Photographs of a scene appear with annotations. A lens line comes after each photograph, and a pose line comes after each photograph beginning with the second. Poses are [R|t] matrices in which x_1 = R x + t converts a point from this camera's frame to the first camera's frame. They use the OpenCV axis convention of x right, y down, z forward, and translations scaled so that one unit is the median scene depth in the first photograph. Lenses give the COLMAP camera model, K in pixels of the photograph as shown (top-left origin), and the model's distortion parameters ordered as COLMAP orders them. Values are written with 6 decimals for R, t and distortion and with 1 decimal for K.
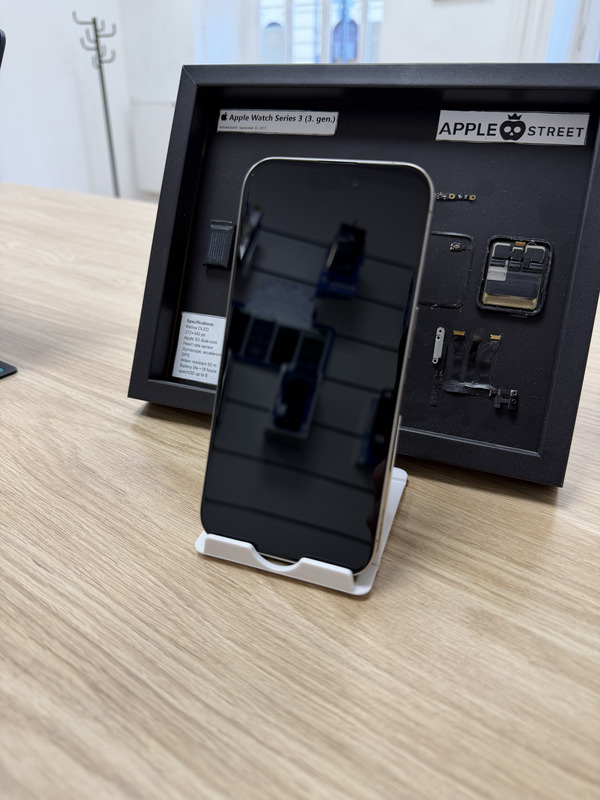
lens RADIAL K [[584.4, 0, 302.8], [0, 584.4, 401.2], [0, 0, 1]] dist [0.003506, -0.048654]
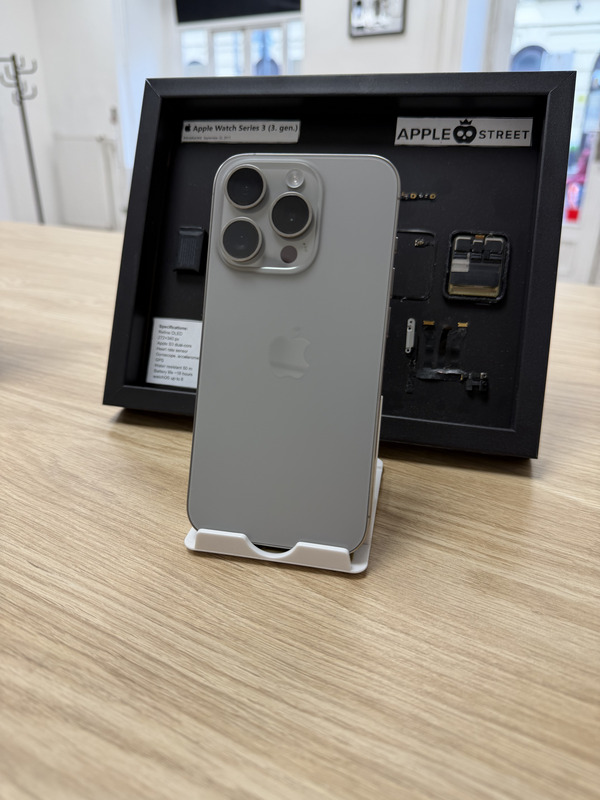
lens RADIAL K [[584.9, 0, 300.0], [0, 584.9, 400.0], [0, 0, 1]] dist [0.032920, -0.128489]
pose [[0.993608, -0.052422, 0.099975, -0.078853], [0.057469, 0.997179, -0.048289, 0.061969], [-0.097161, 0.053726, 0.993817, -0.022874]]
